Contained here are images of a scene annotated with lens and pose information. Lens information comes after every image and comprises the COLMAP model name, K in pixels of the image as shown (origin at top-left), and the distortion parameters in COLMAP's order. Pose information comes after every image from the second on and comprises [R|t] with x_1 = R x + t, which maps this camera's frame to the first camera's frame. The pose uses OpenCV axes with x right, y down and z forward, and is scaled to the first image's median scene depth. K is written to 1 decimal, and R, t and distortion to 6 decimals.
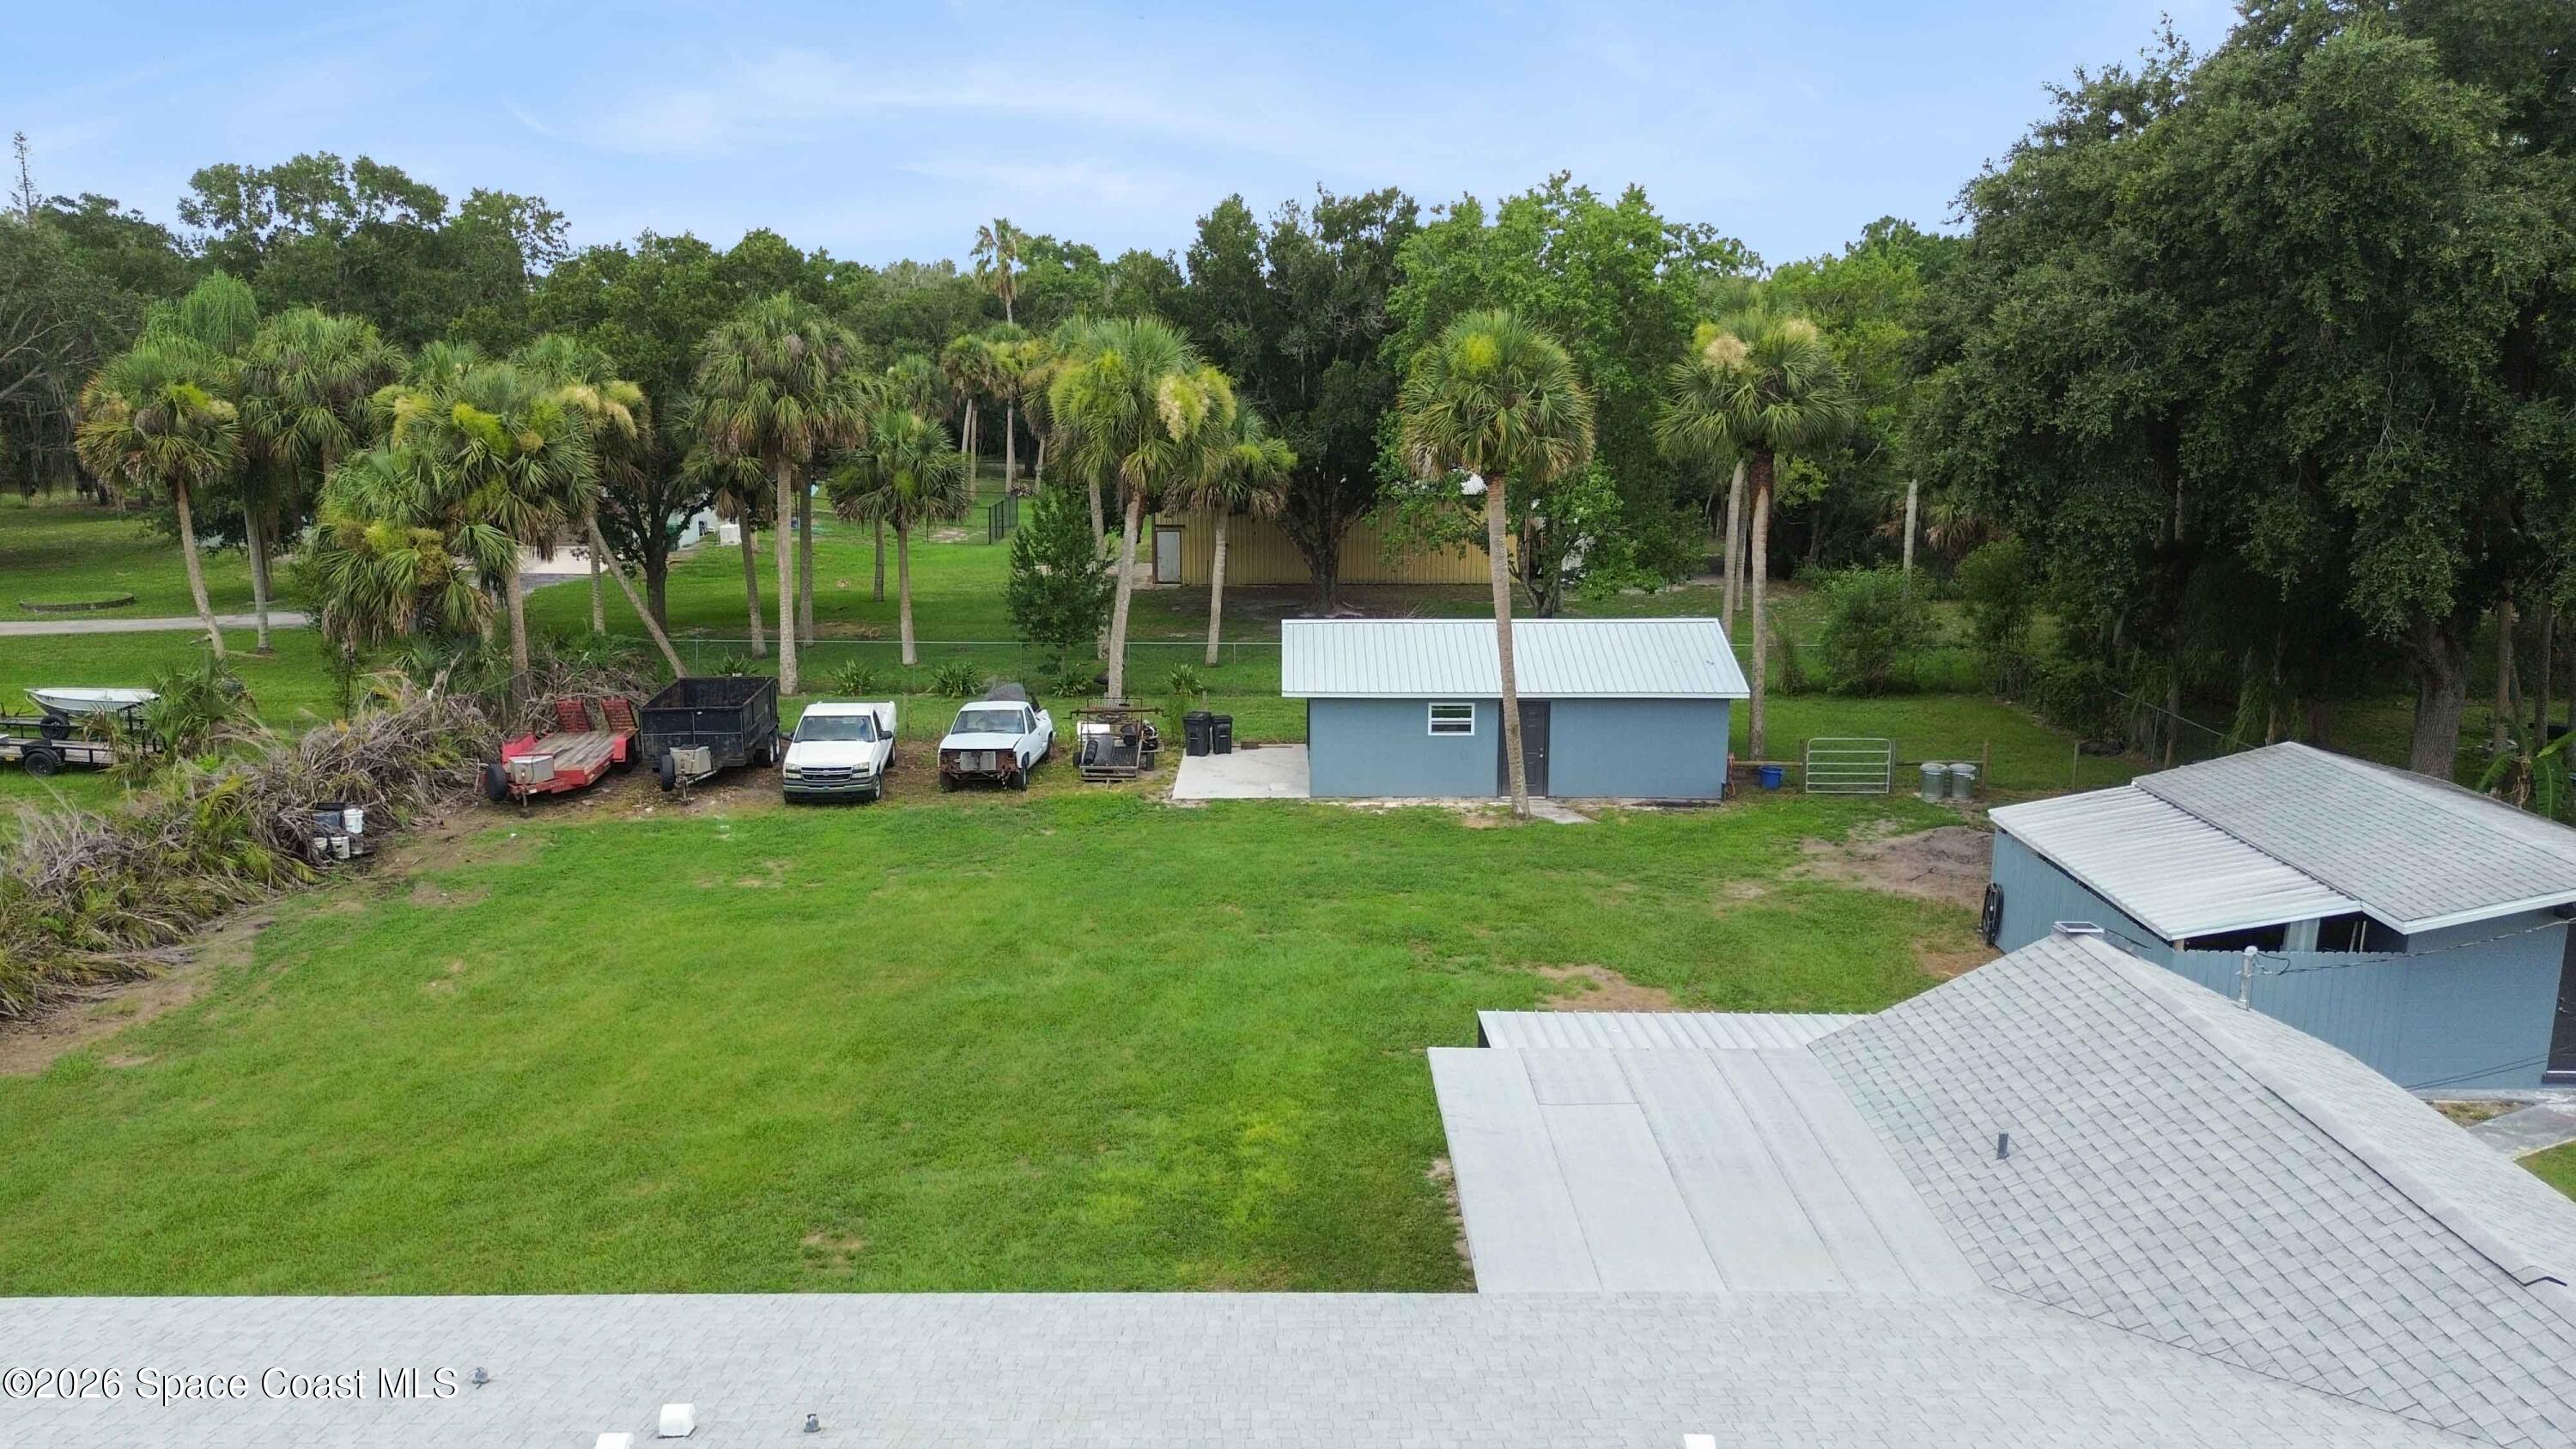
lens RADIAL K [[1822.2, 0, 1288.0], [0, 1822.2, 724.5], [0, 0, 1]] dist [0.083534, -0.089111]
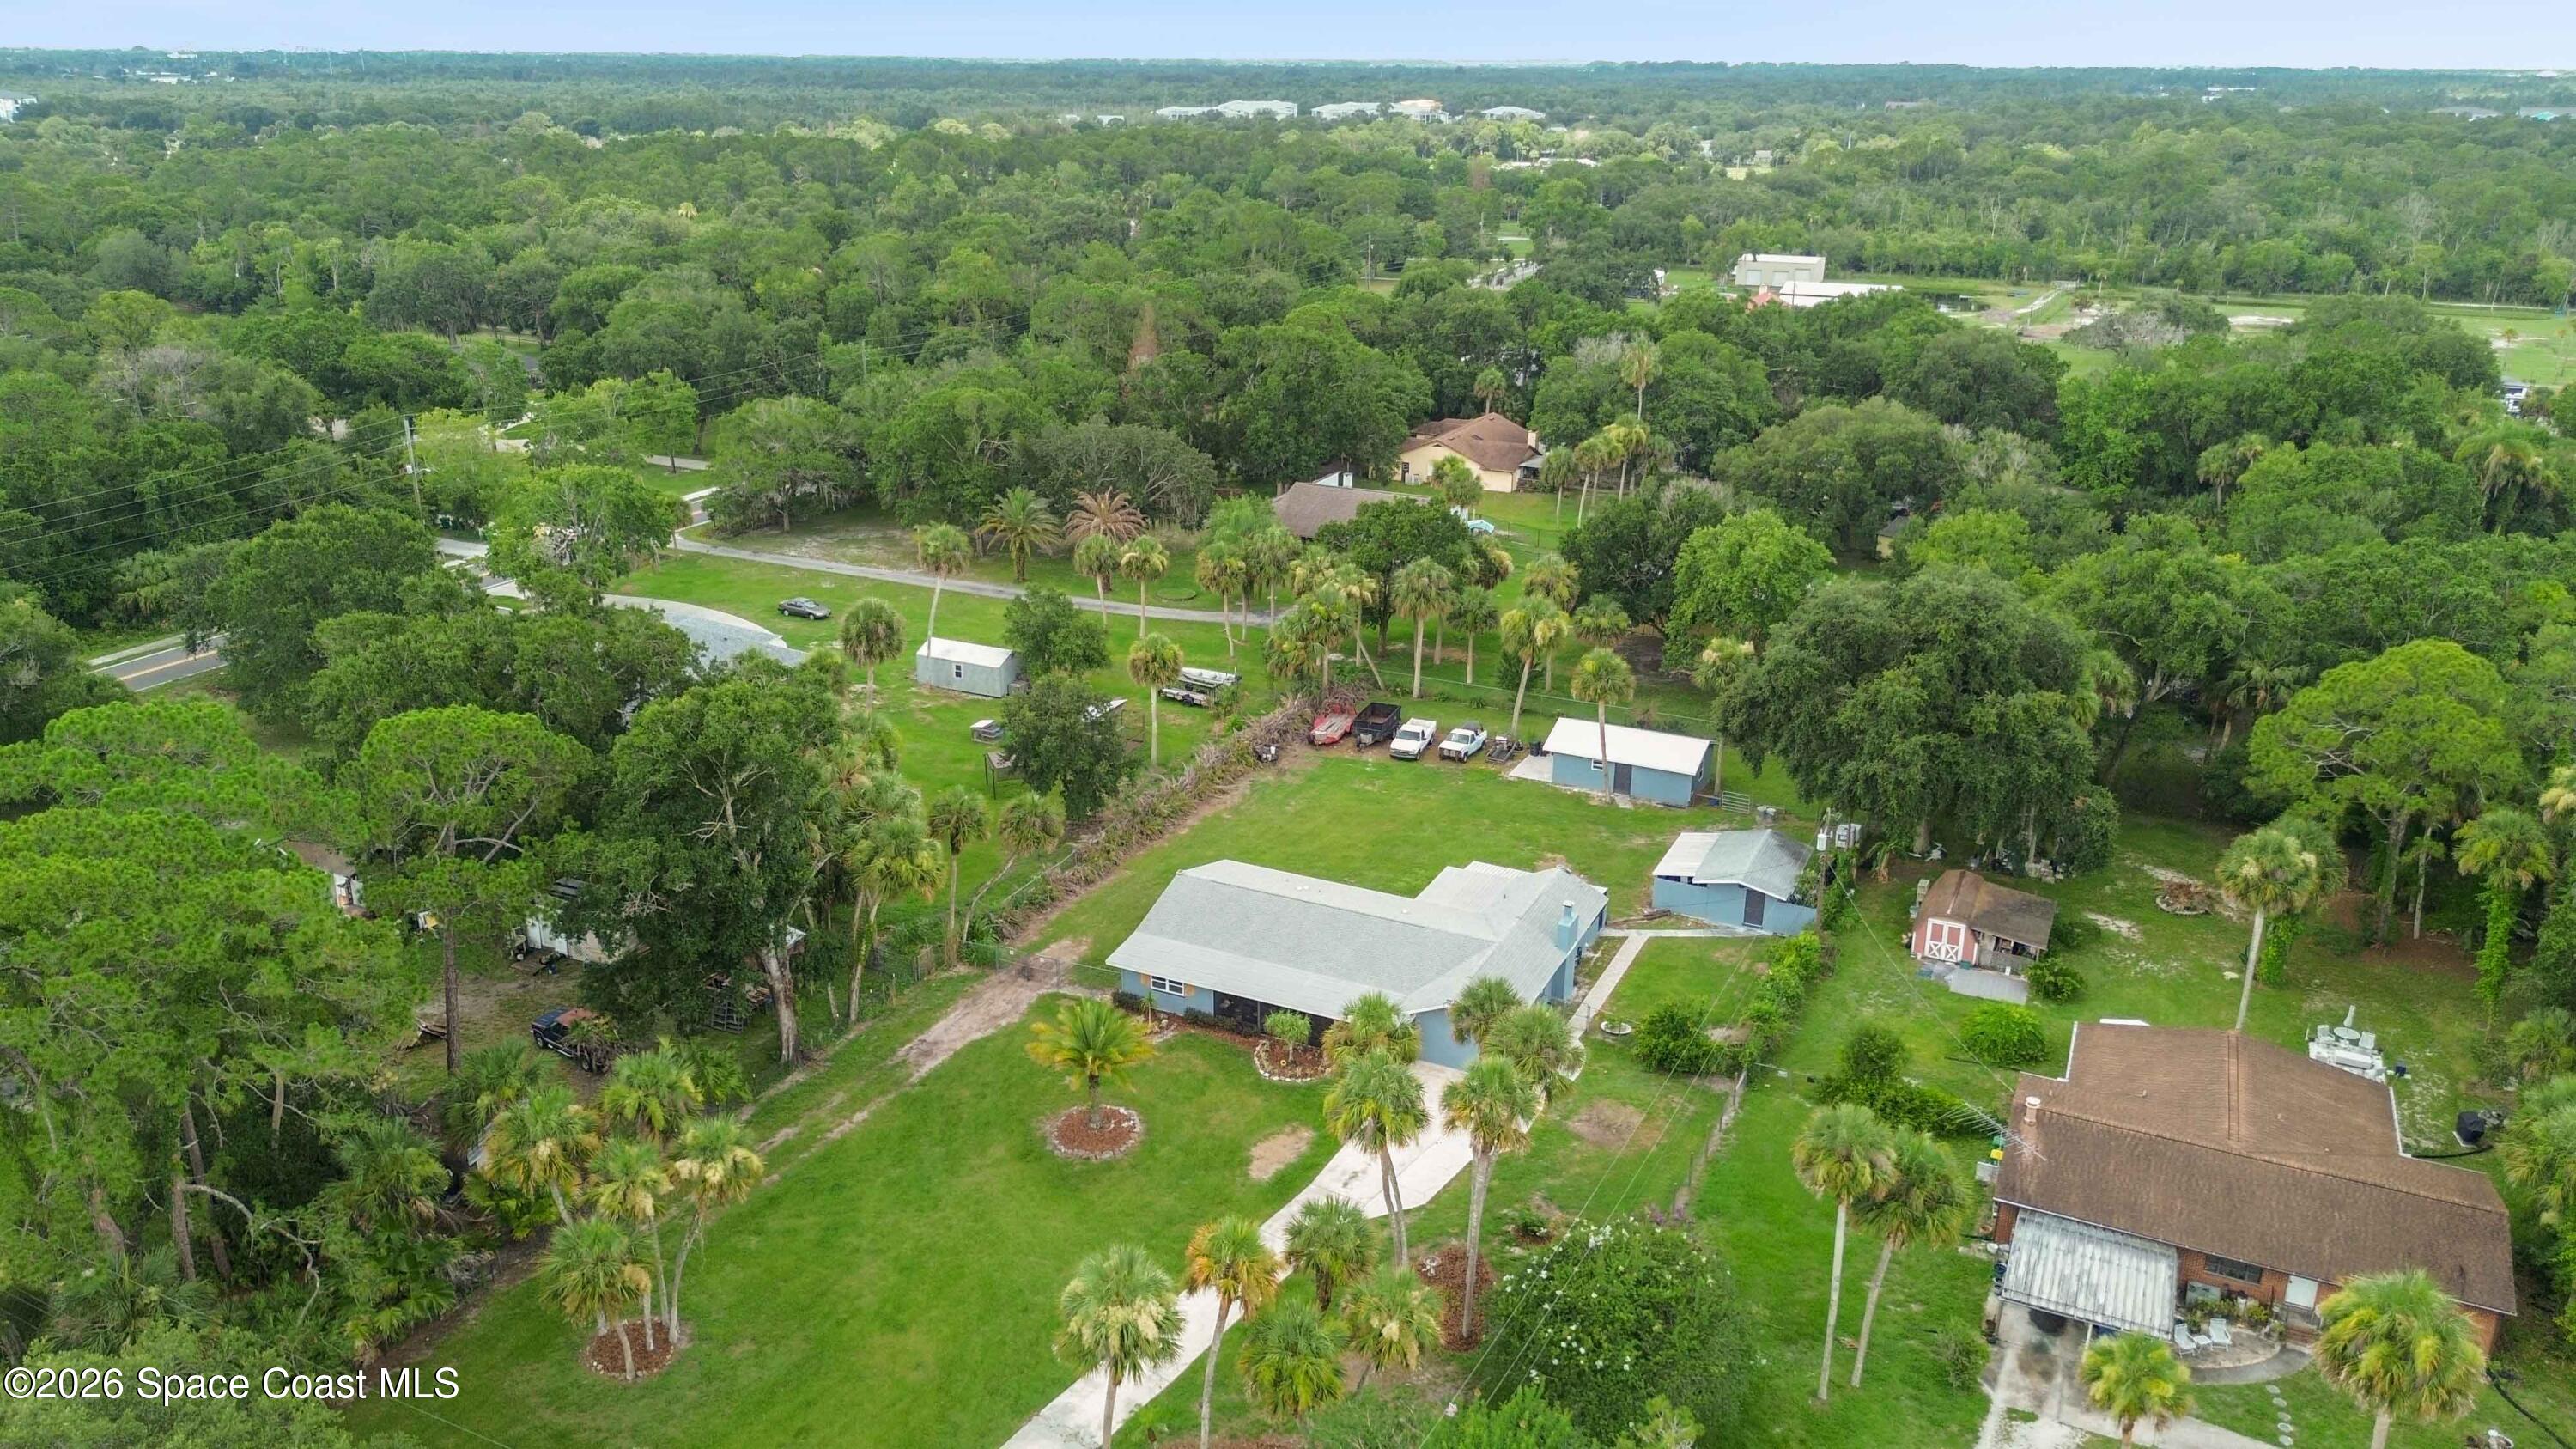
lens RADIAL K [[1822.2, 0, 1288.0], [0, 1822.2, 724.5], [0, 0, 1]] dist [0.083534, -0.089111]
pose [[0.897529, 0.155307, -0.412701, 0.781626], [-0.095730, 0.982228, 0.161441, -0.458084], [0.430439, -0.105390, 0.896446, -1.728331]]
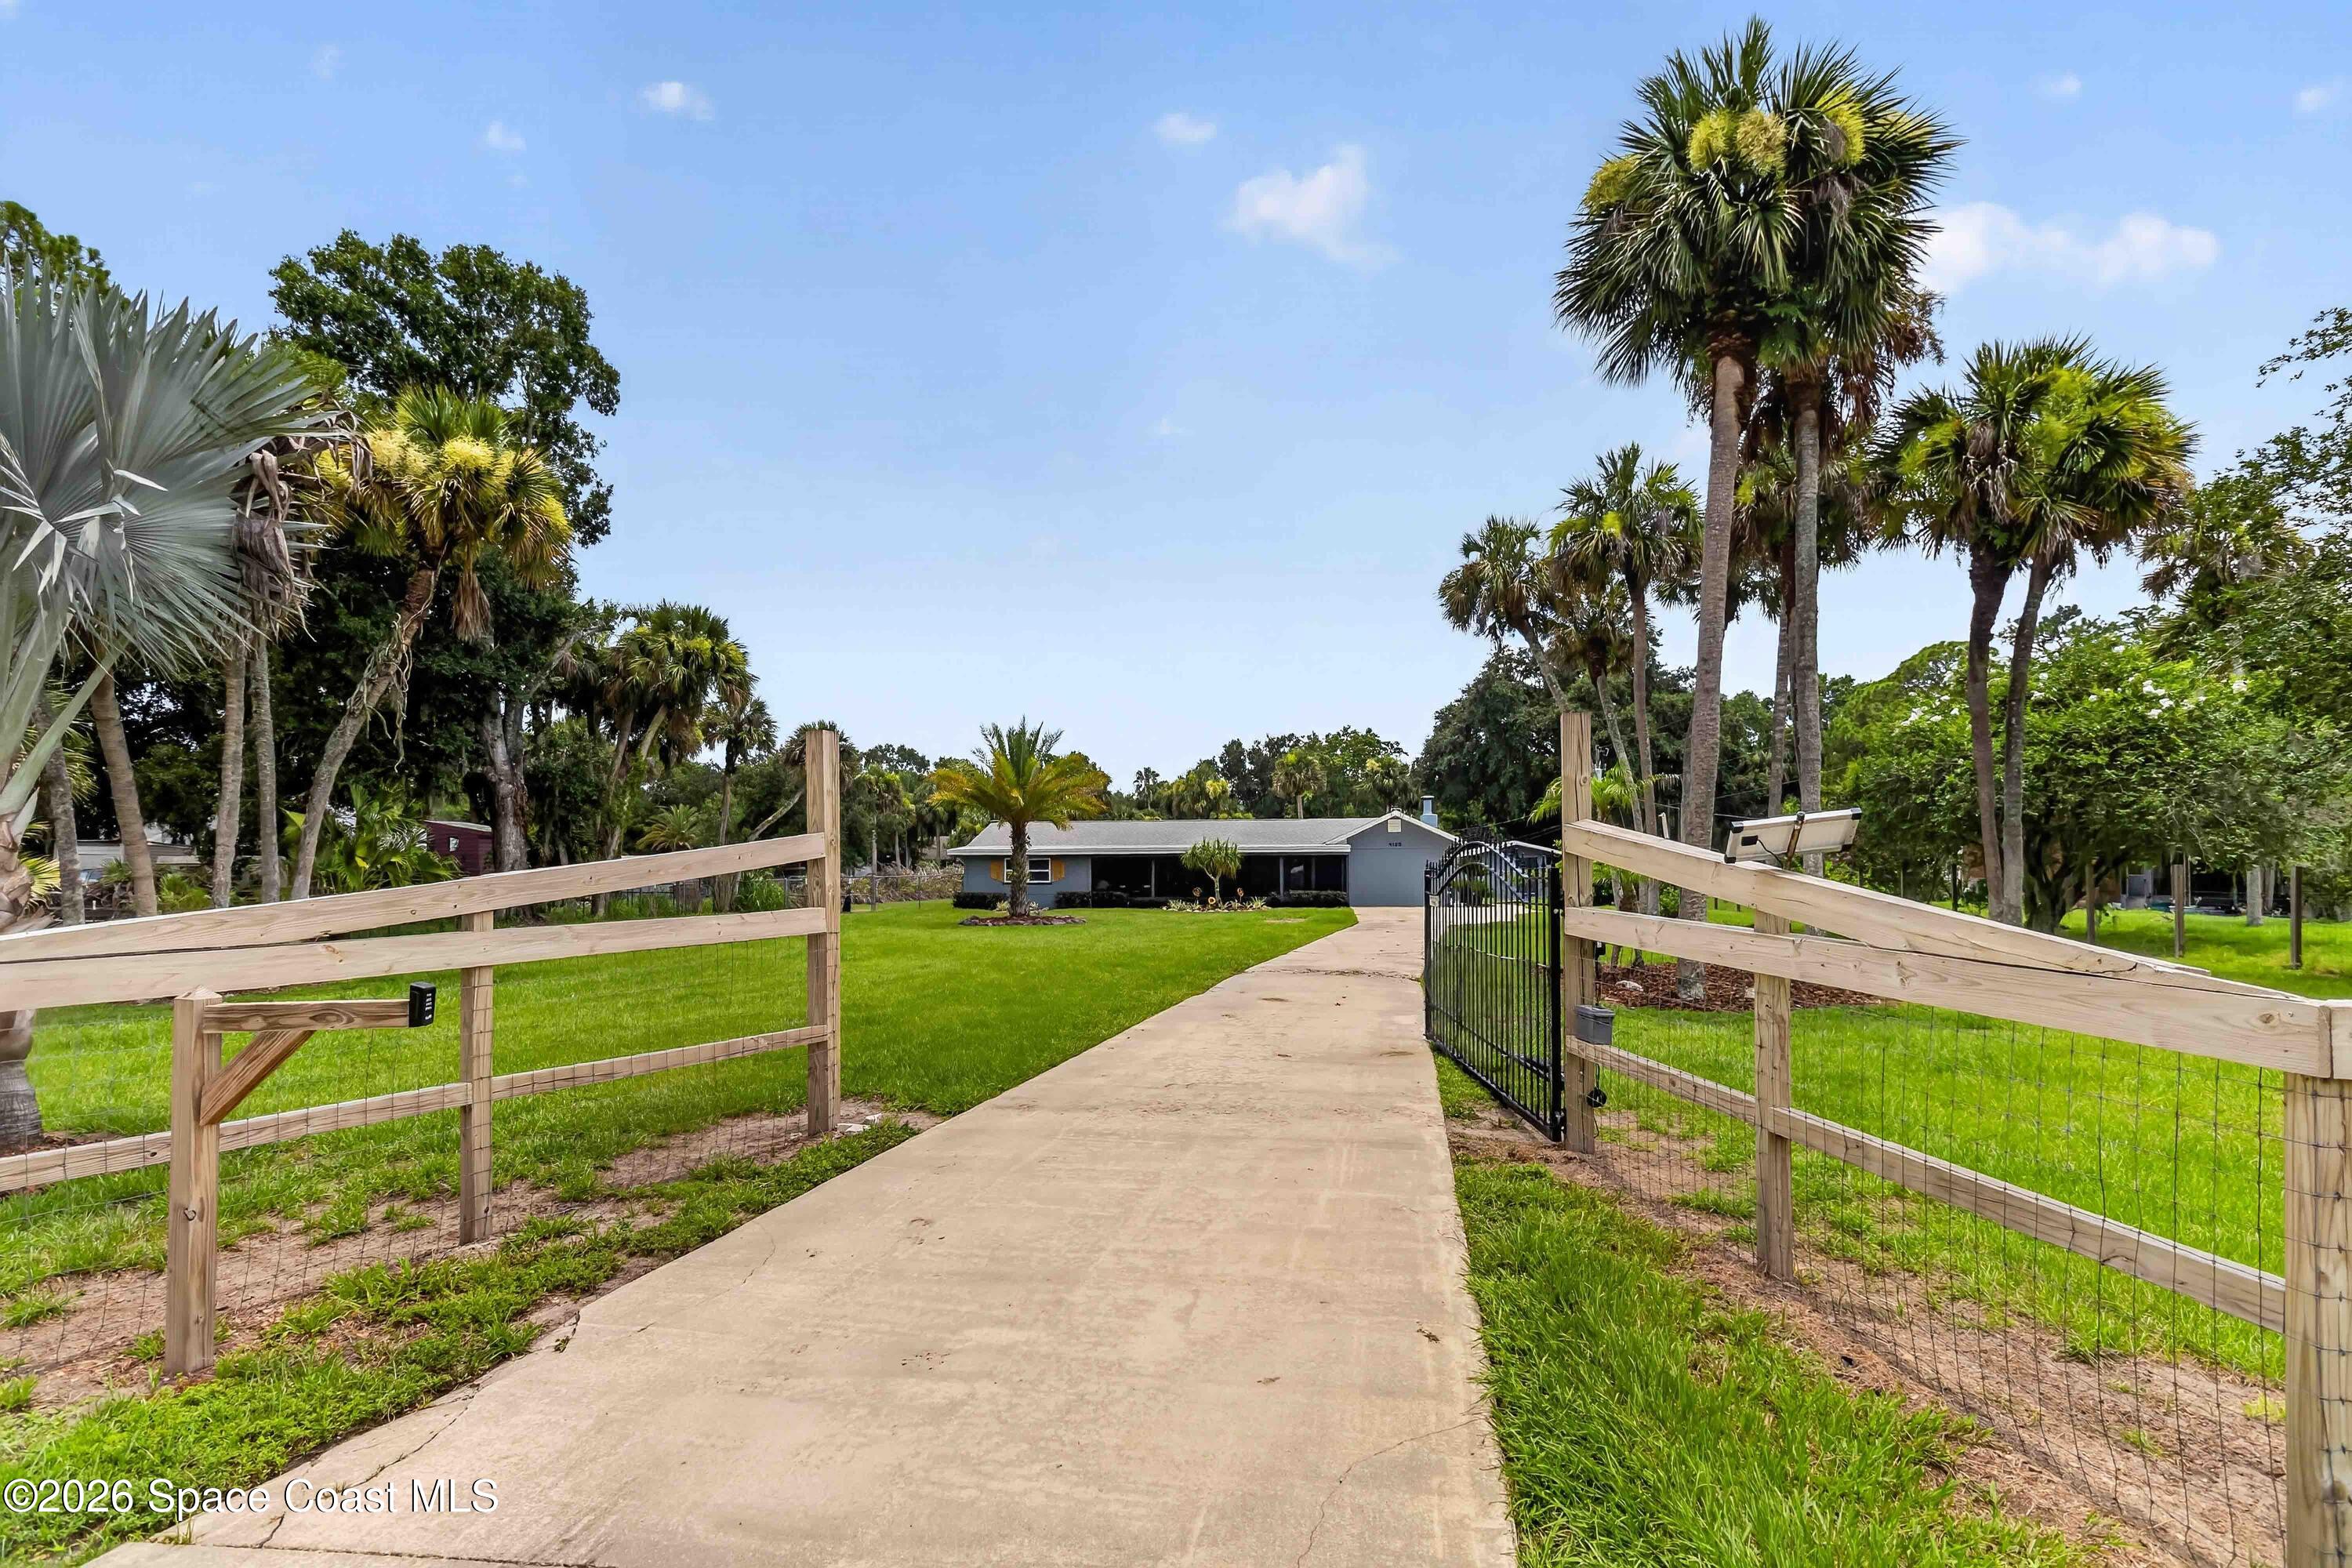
lens RADIAL K [[1147.3, 0, 1147.8], [0, 1147.3, 875.0], [0, 0, 1]] dist [0.000768, 0.000004]
pose [[0.990916, -0.007247, -0.134286, 0.100842], [-0.020497, 0.978742, -0.204068, 0.401384], [0.132911, 0.204967, 0.969703, -0.983071]]
